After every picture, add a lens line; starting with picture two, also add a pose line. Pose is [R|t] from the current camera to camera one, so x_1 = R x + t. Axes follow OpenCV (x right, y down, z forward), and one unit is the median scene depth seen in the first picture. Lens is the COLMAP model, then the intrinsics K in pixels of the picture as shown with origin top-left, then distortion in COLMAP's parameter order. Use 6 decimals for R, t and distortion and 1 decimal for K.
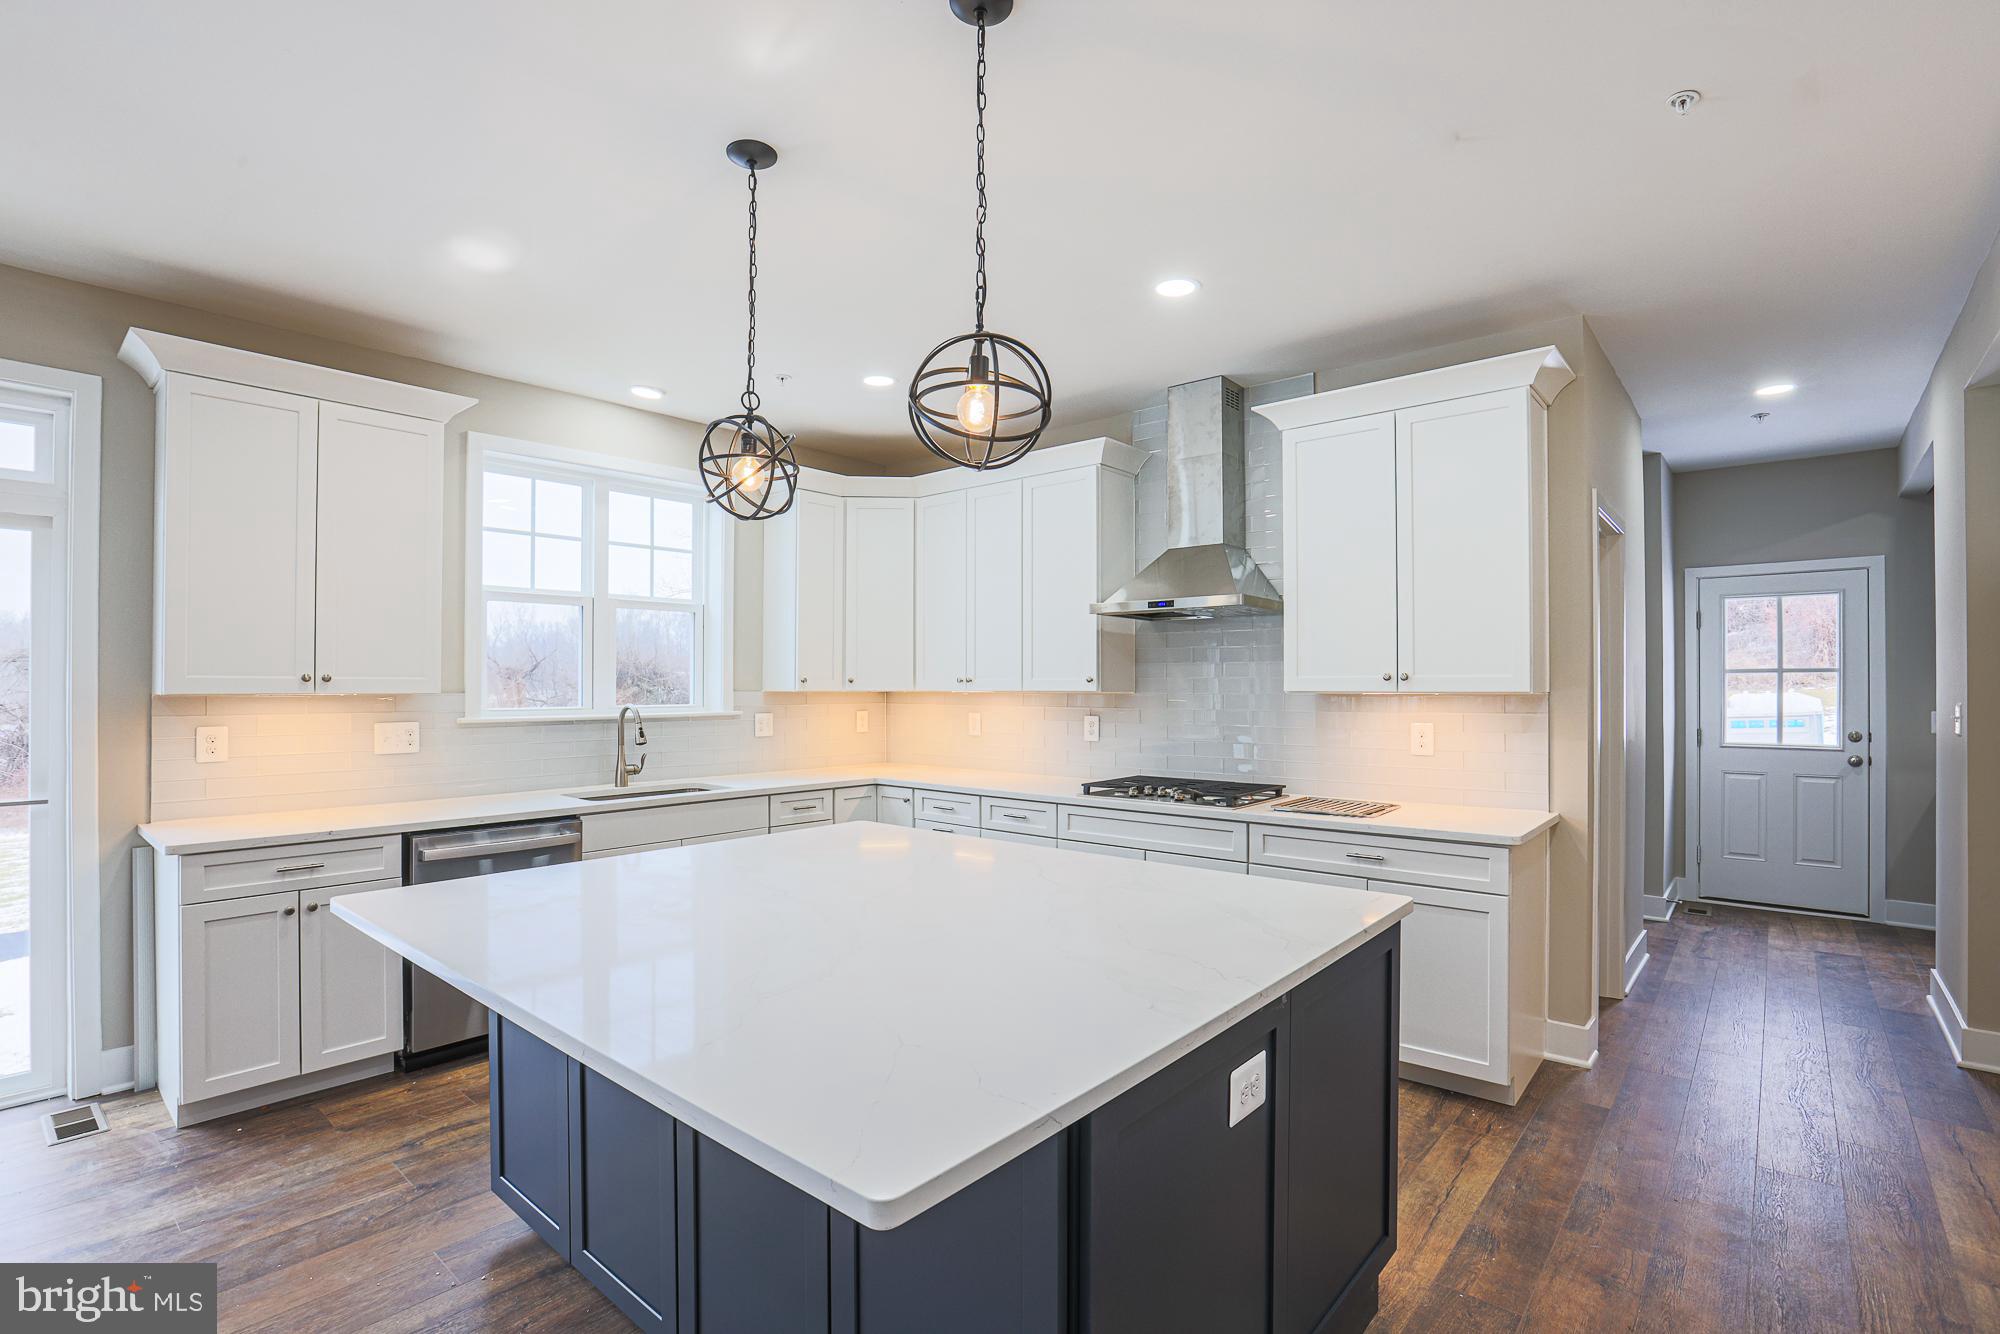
lens RADIAL K [[928.2, 0, 1006.6], [0, 928.2, 673.6], [0, 0, 1]] dist [-0.034787, 0.007078]
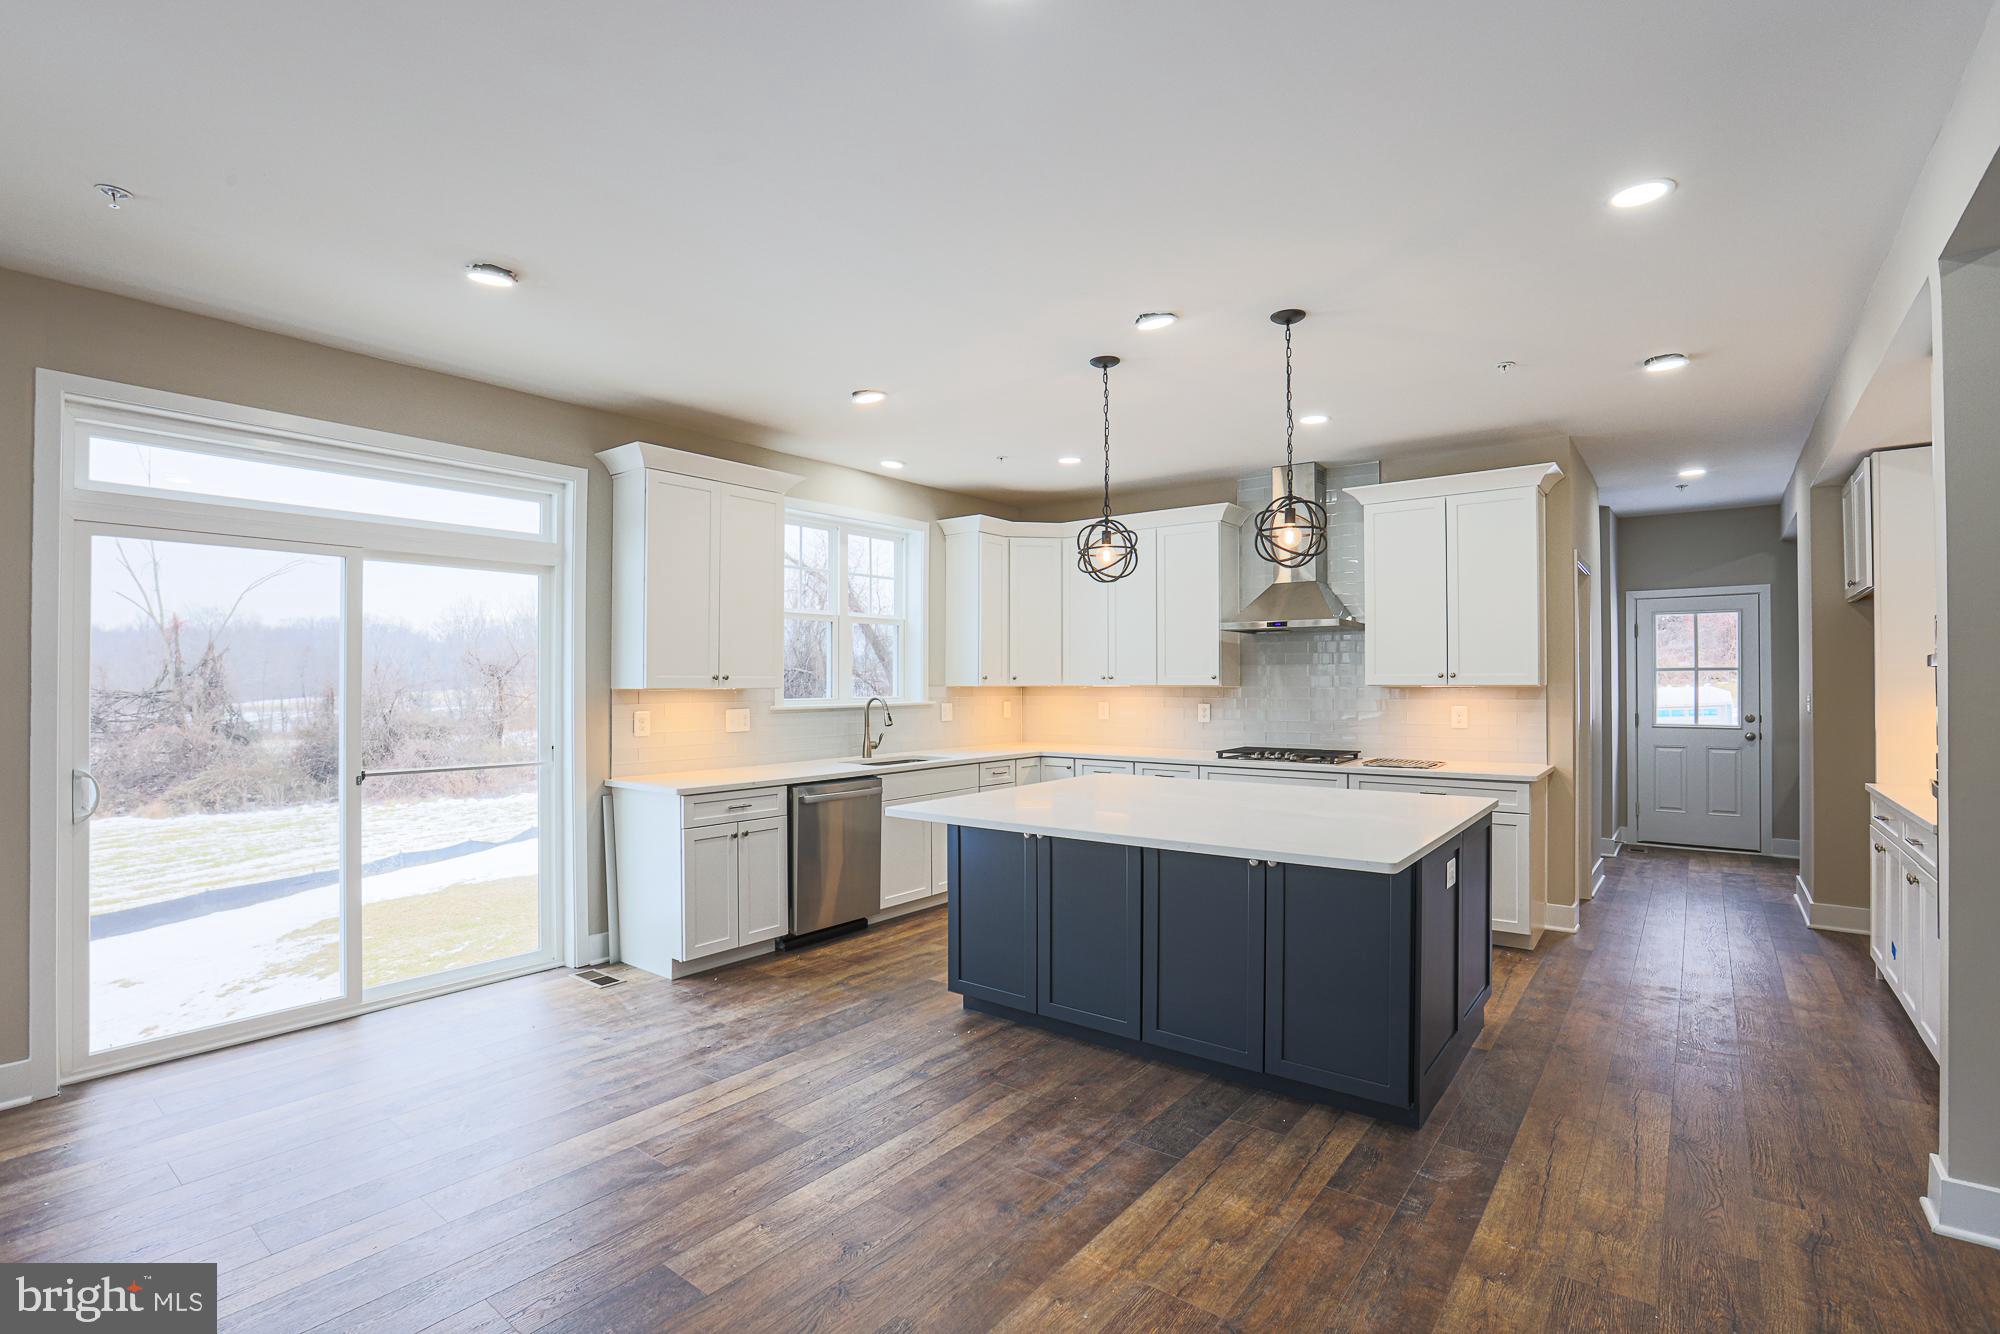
lens RADIAL K [[918.7, 0, 1000.0], [0, 918.7, 667.0], [0, 0, 1]] dist [-0.029329, 0.000857]
pose [[0.998894, -0.001194, 0.047010, -0.323405], [0.001350, 0.999994, -0.003295, -0.005024], [-0.047006, 0.003355, 0.998889, -0.385510]]
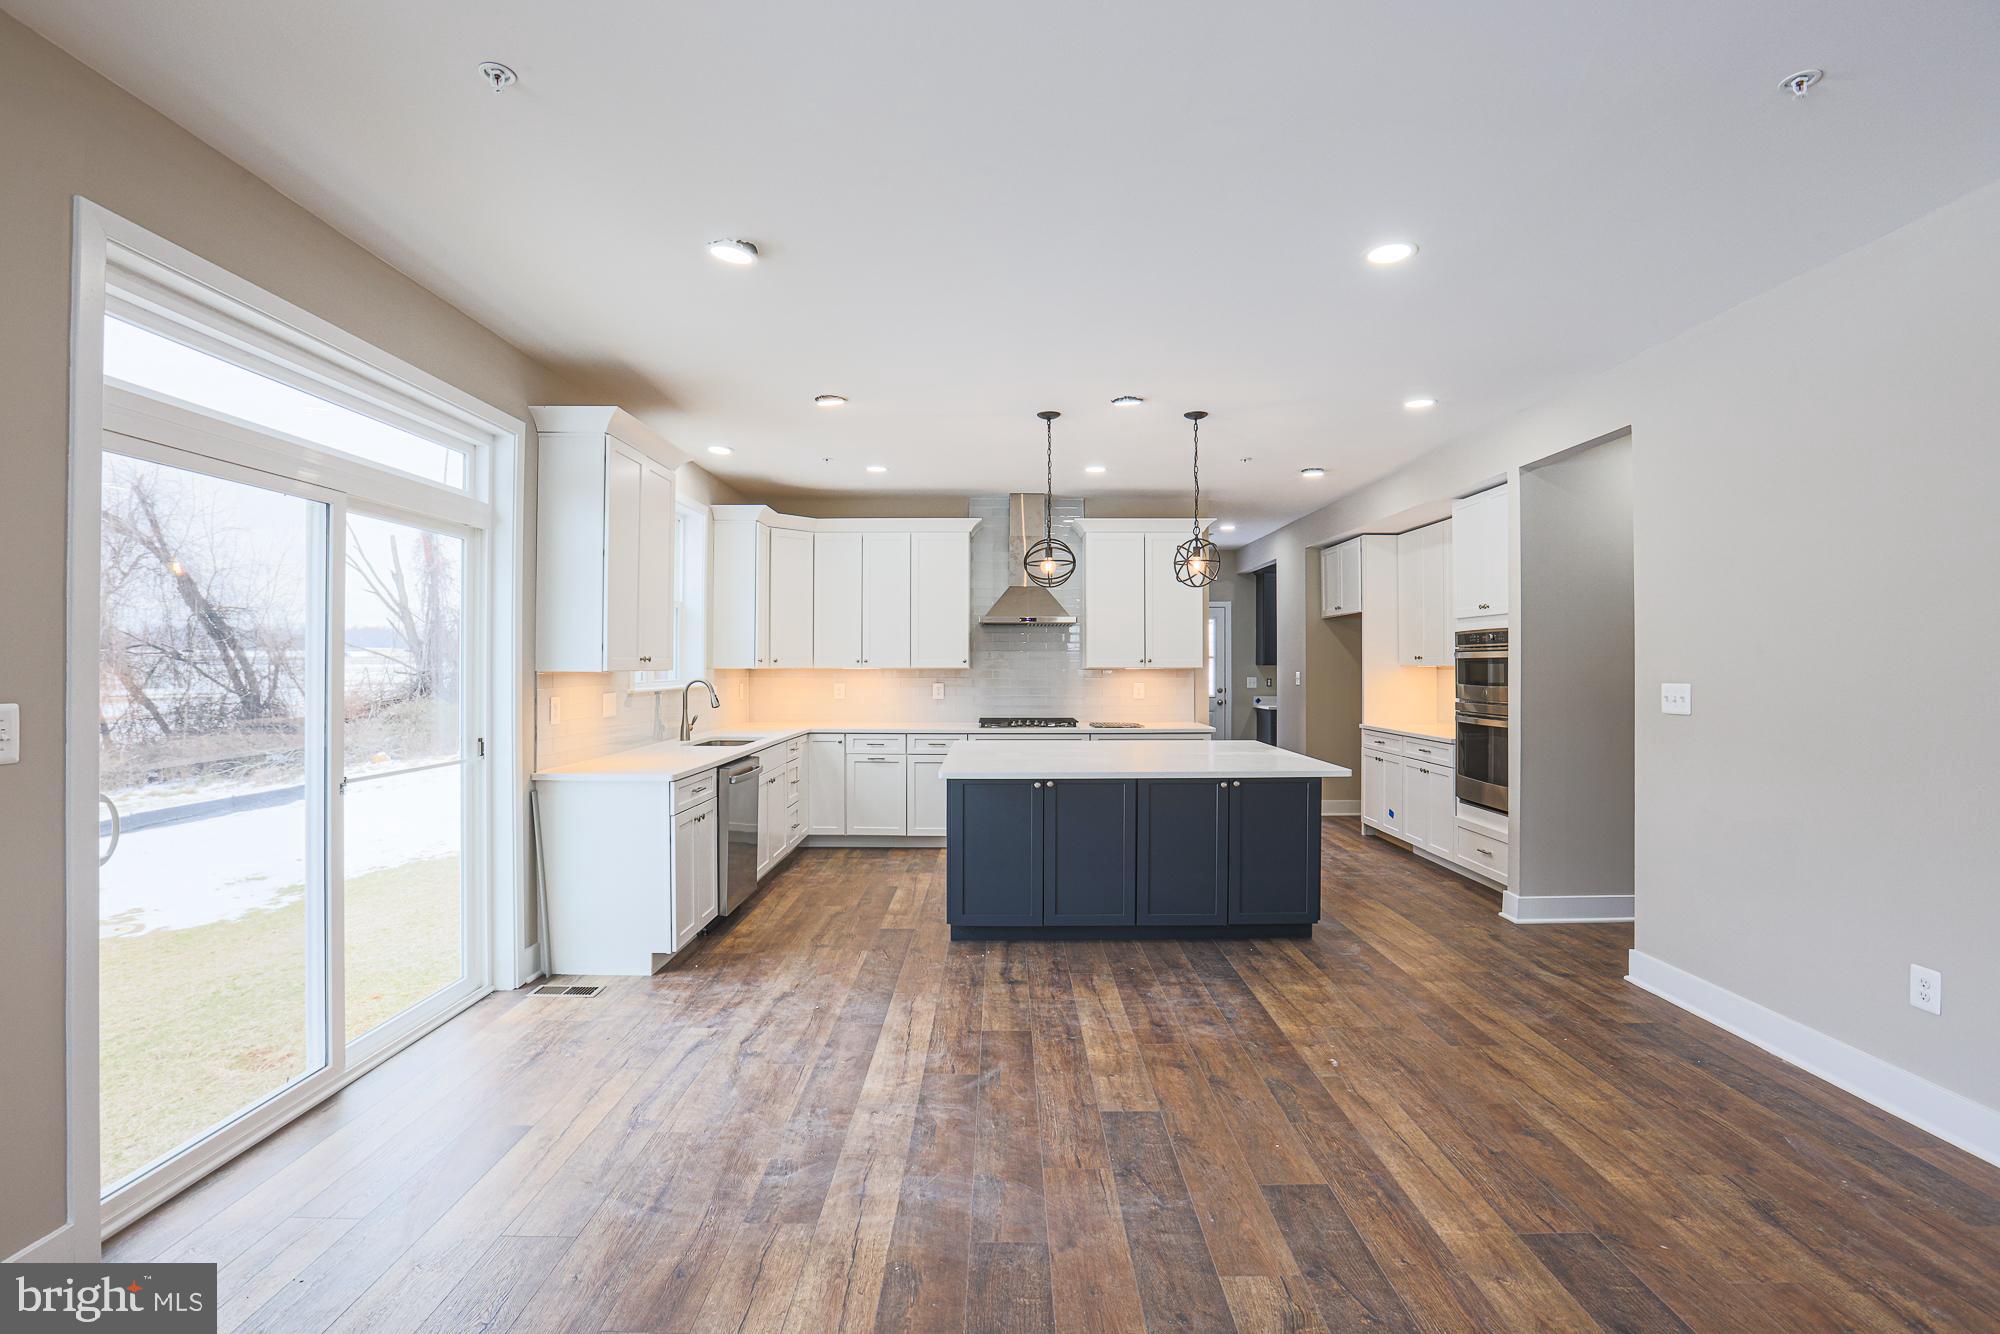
lens RADIAL K [[907.3, 0, 996.9], [0, 907.3, 656.9], [0, 0, 1]] dist [-0.031545, 0.000627]
pose [[0.765007, 0.005580, 0.643998, -1.024819], [-0.007836, 0.999969, 0.000645, -0.003765], [-0.643975, -0.005540, 0.765027, -0.316201]]
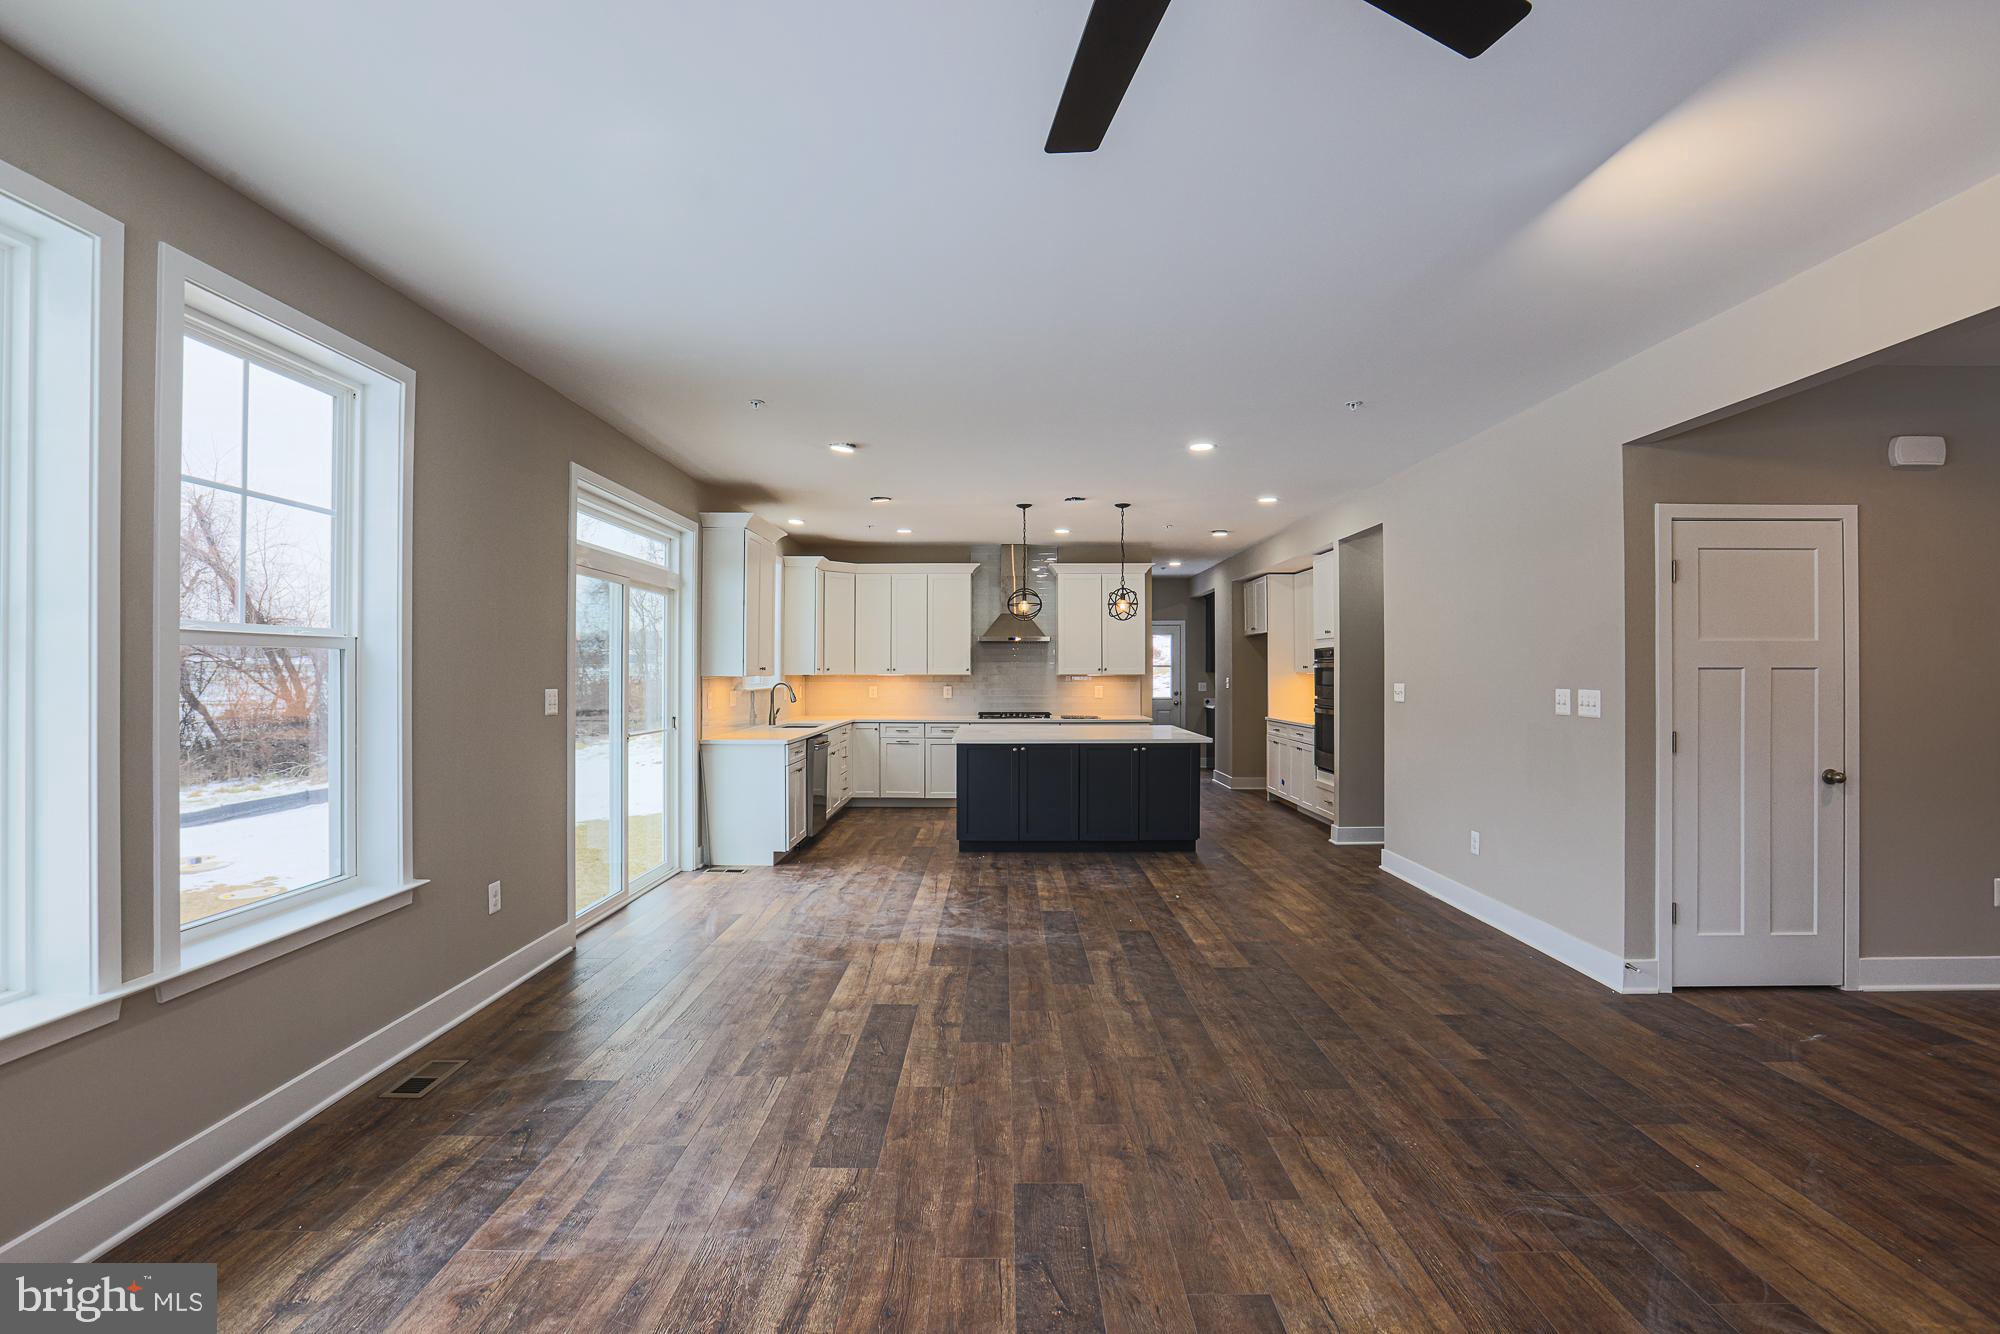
lens RADIAL K [[918.7, 0, 1000.0], [0, 918.7, 667.0], [0, 0, 1]] dist [-0.029329, 0.000857]
pose [[0.763748, 0.004015, 0.645502, -1.429937], [-0.007964, 0.999963, 0.003203, -0.008998], [-0.645465, -0.007587, 0.763752, -0.825474]]
